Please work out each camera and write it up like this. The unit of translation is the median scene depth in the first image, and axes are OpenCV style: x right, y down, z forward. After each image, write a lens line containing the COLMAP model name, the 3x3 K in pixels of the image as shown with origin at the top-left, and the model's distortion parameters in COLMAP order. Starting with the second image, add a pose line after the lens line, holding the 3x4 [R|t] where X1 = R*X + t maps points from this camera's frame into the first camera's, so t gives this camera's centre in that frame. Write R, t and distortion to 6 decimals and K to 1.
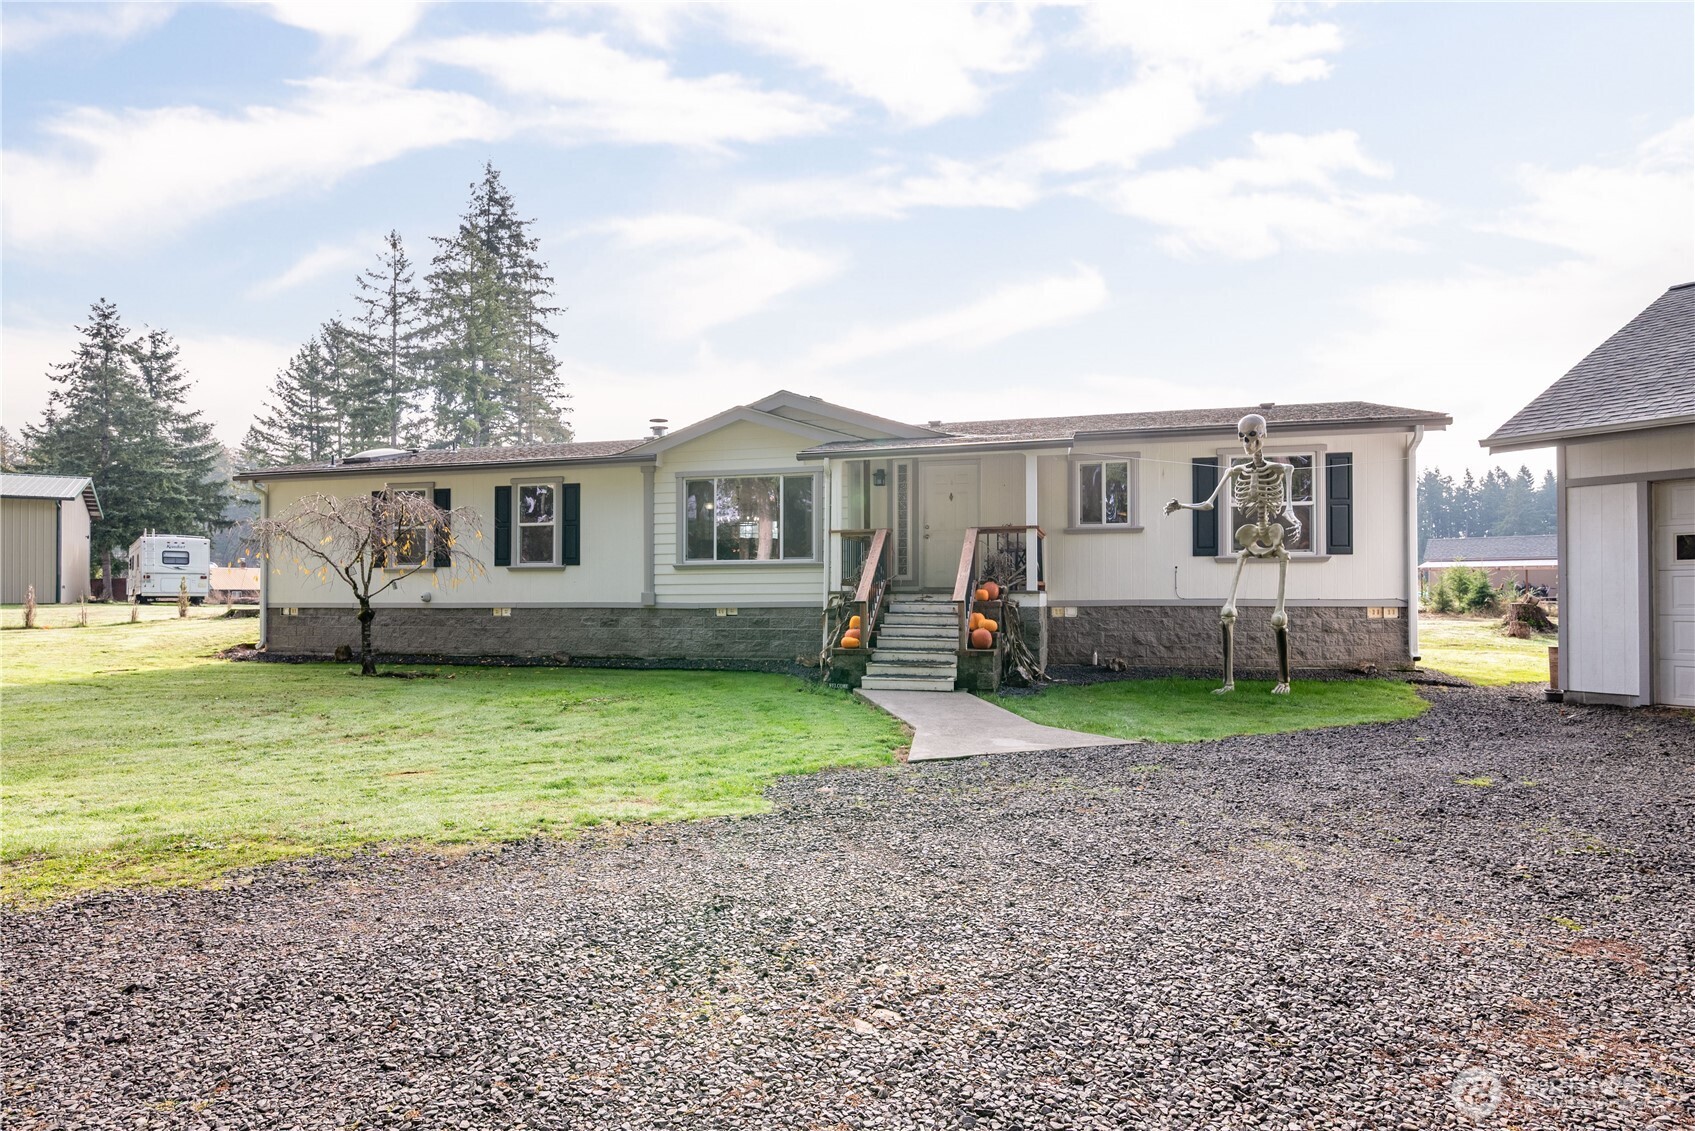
lens RADIAL K [[878.8, 0, 847.5], [0, 878.8, 565.5], [0, 0, 1]] dist [-0.001642, -0.000771]
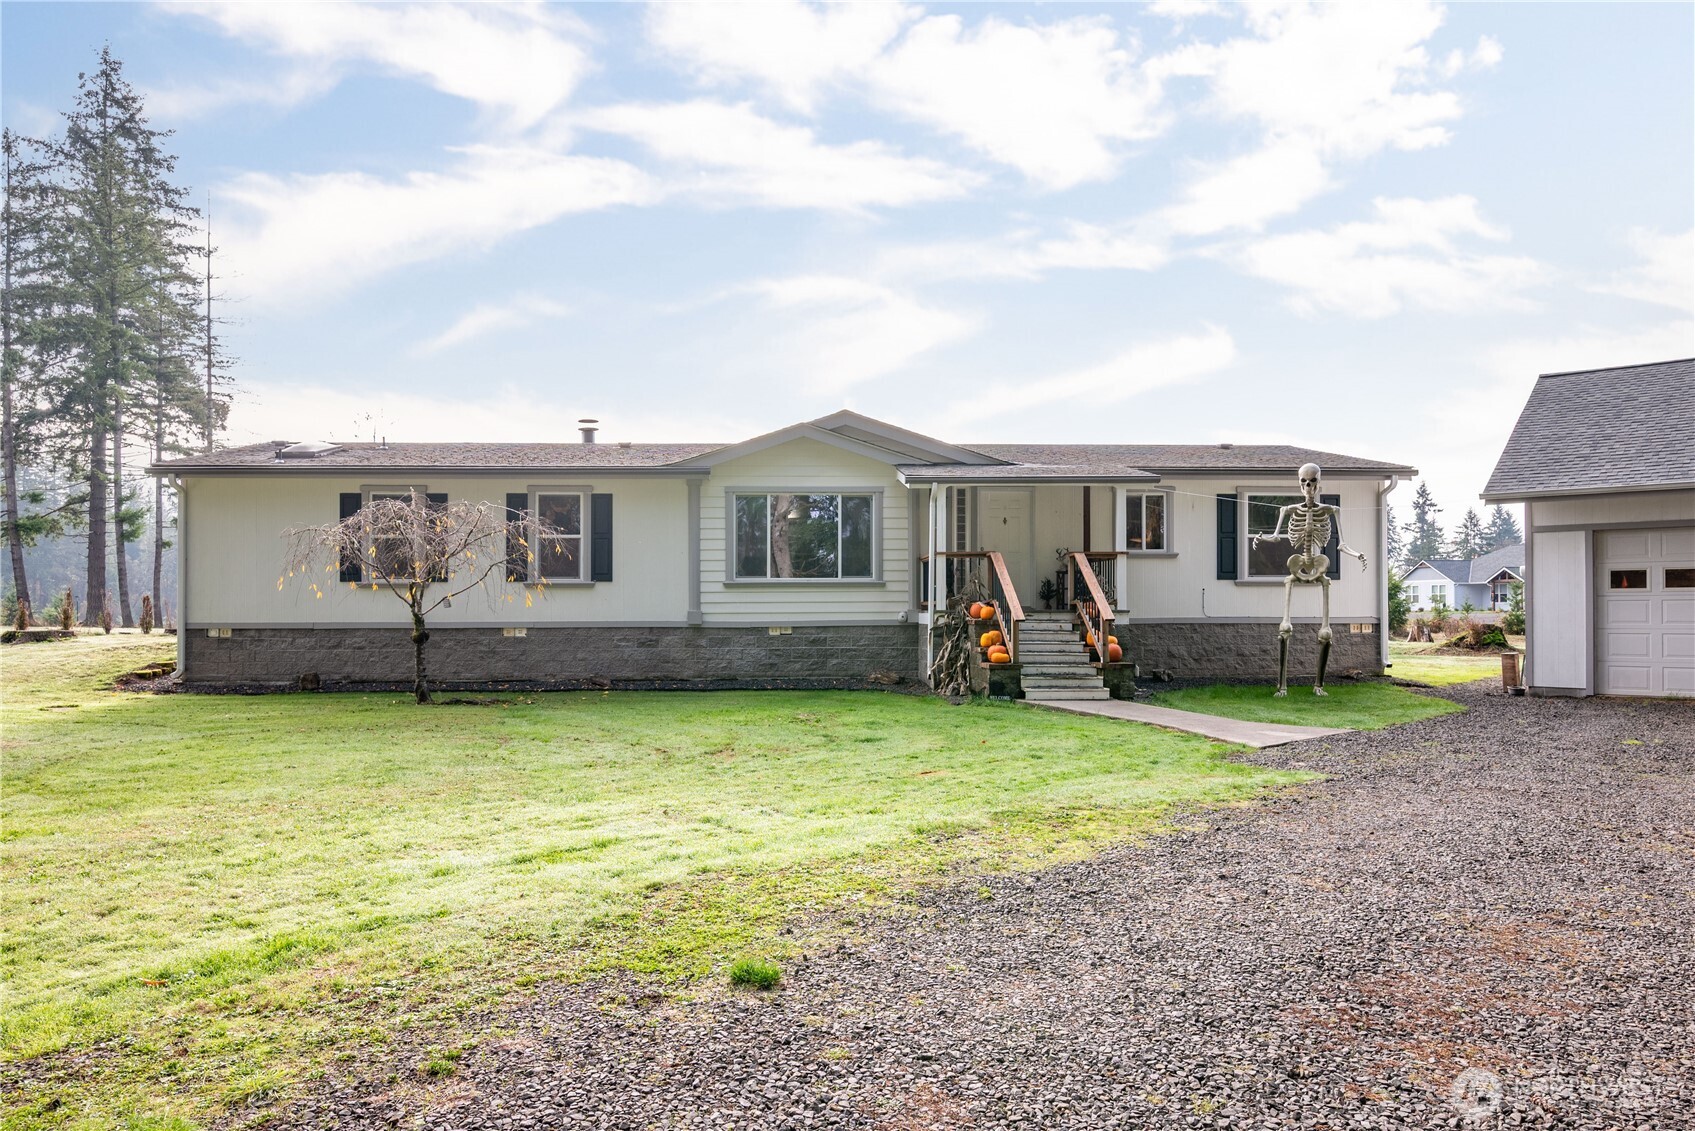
lens RADIAL K [[975.9, 0, 847.4], [0, 975.9, 582.5], [0, 0, 1]] dist [-0.002338, 0.000482]
pose [[0.957152, 0.009084, 0.289444, -0.391564], [-0.009958, 0.999949, 0.001550, -0.003785], [-0.289415, -0.004366, 0.957194, -0.069043]]
